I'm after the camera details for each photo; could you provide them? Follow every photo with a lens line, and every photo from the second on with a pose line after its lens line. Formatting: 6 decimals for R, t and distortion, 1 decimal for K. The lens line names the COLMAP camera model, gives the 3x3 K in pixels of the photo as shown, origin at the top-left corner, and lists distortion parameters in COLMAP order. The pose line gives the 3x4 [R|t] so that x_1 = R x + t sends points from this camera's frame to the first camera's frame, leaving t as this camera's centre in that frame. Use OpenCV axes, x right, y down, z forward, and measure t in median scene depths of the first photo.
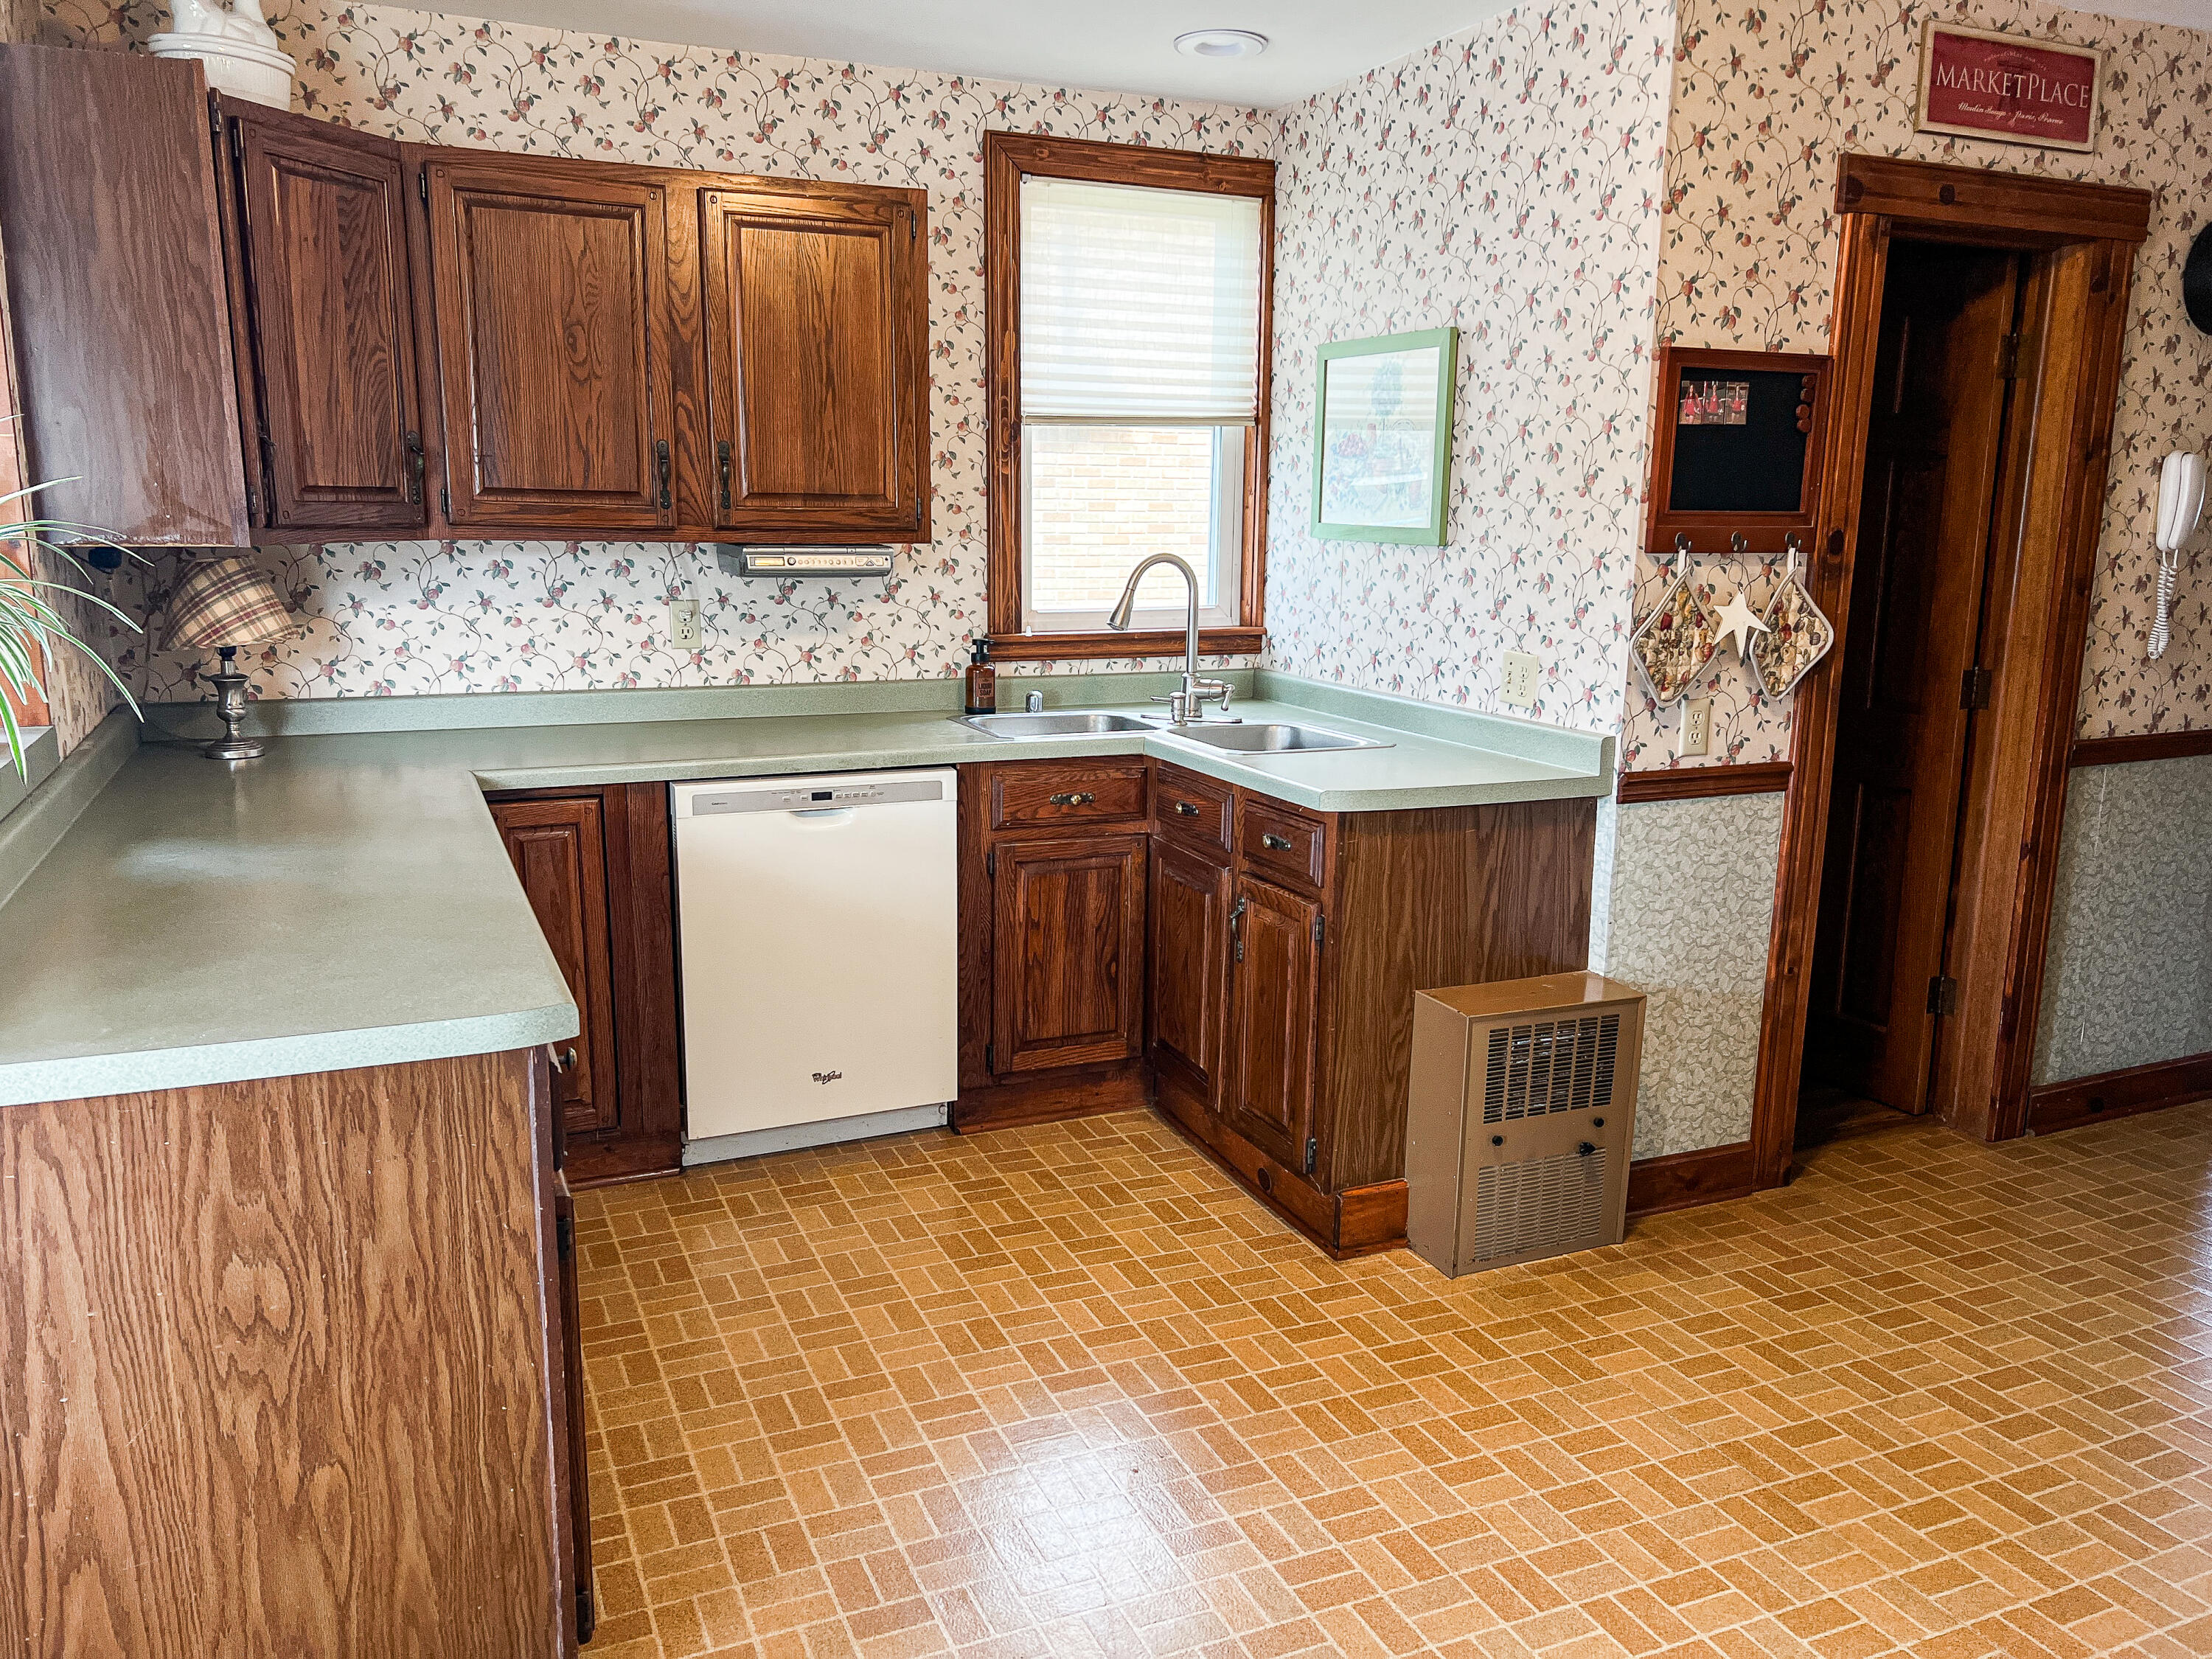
lens RADIAL K [[1665.9, 0, 1107.7], [0, 1665.9, 843.1], [0, 0, 1]] dist [0.071225, -0.080037]
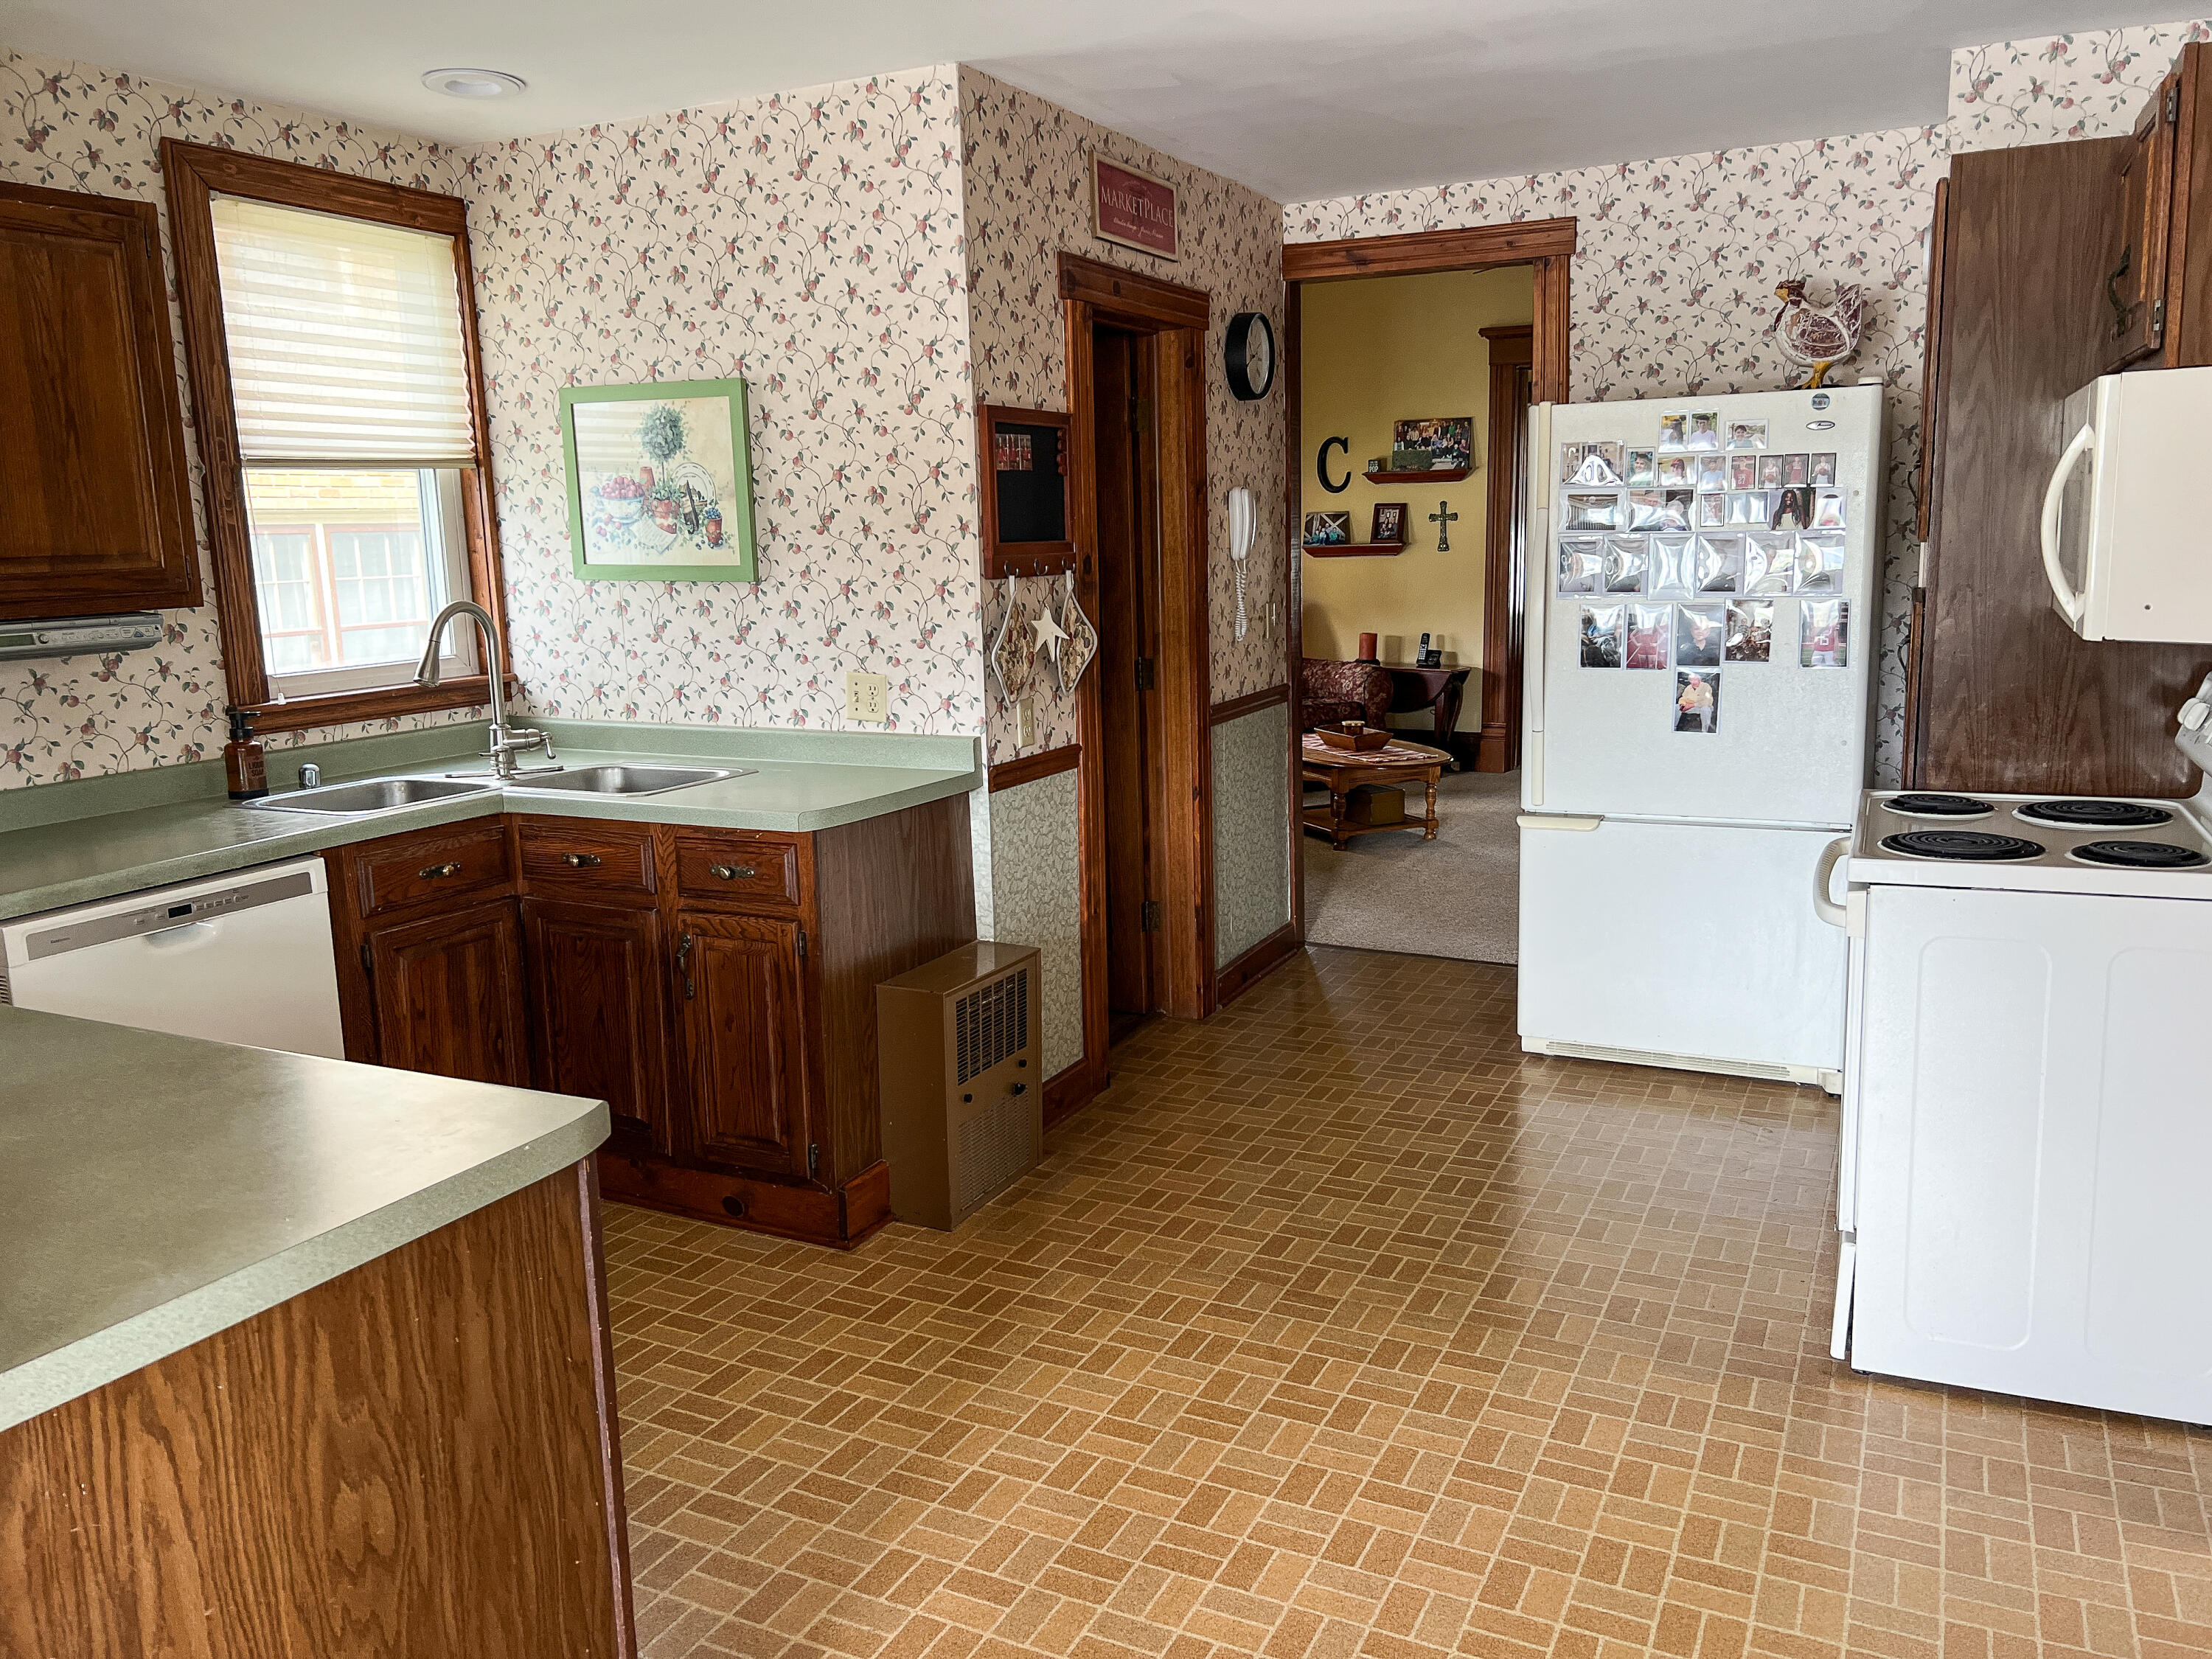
lens RADIAL K [[1665.9, 0, 1104.2], [0, 1665.9, 834.4], [0, 0, 1]] dist [0.071225, -0.080037]
pose [[0.768554, -0.146577, 0.622768, -0.345461], [0.161715, 0.986300, 0.032568, -0.018888], [-0.619009, 0.075681, 0.781729, 0.044656]]
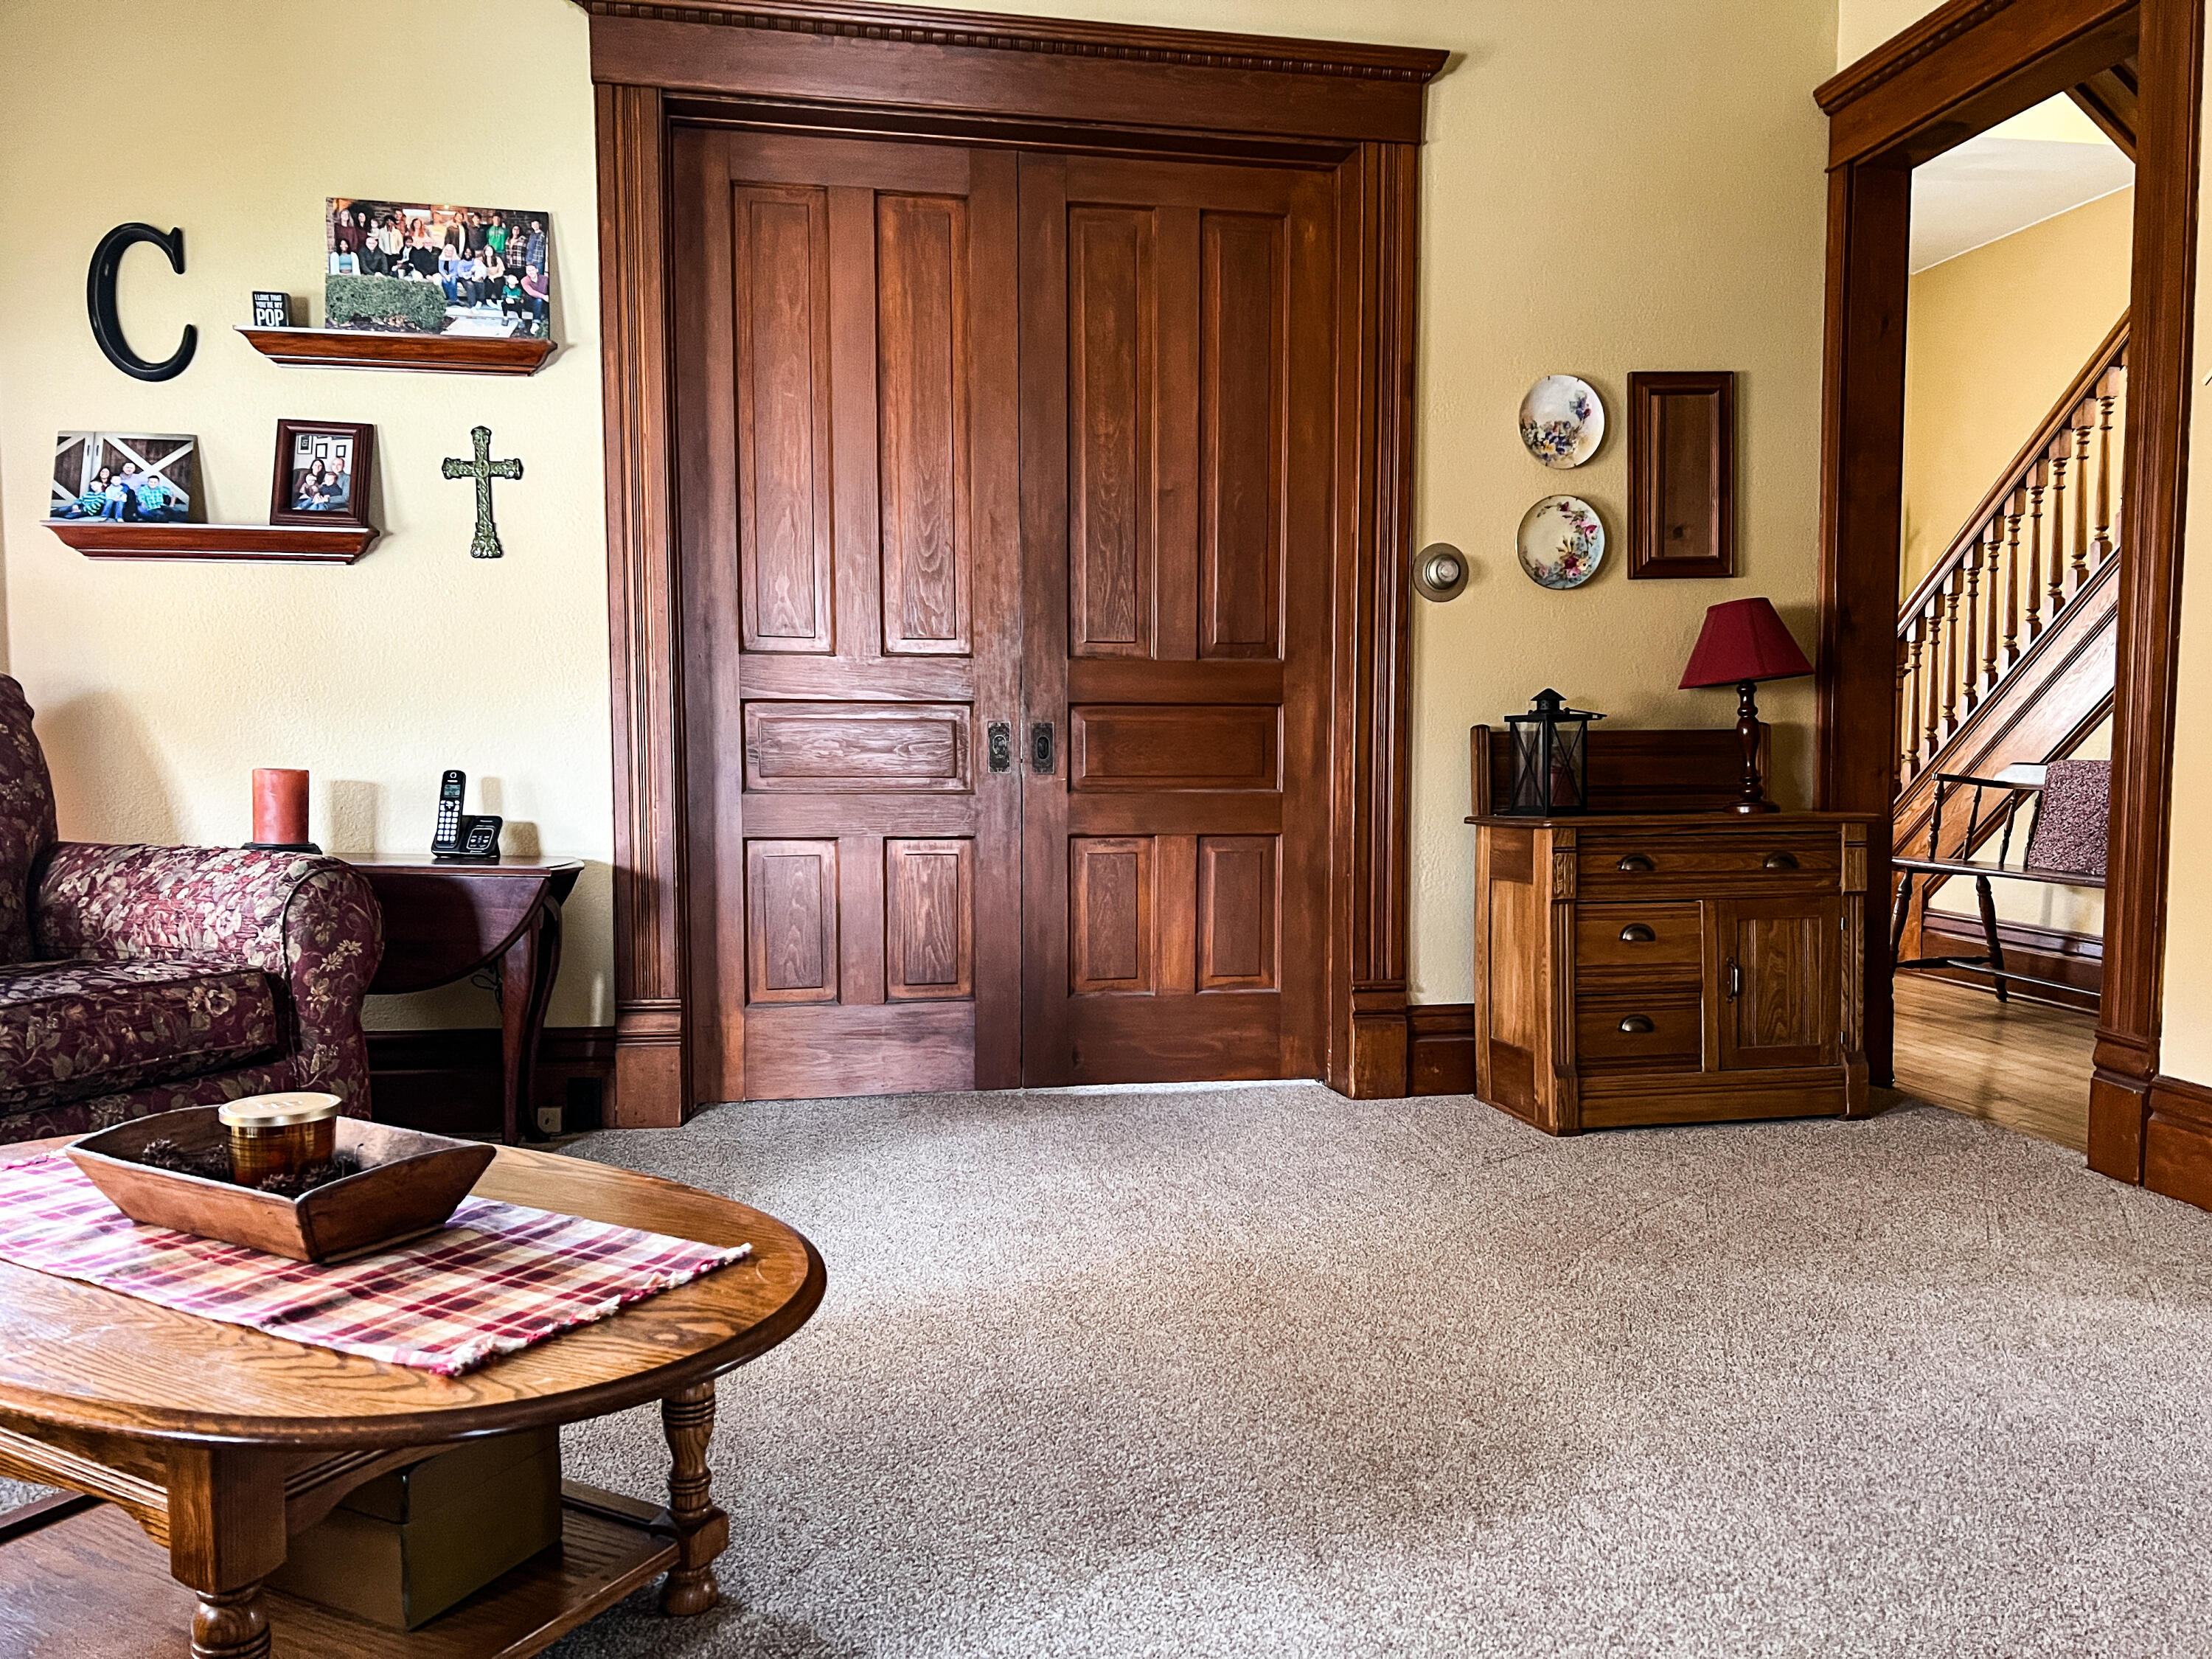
lens RADIAL K [[1665.9, 0, 1116.8], [0, 1665.9, 840.3], [0, 0, 1]] dist [0.071225, -0.080037]
pose [[0.230489, -0.073353, 0.970306, 0.292232], [0.203008, 0.978838, 0.025775, -0.046554], [-0.951663, 0.191039, 0.240502, 0.635986]]
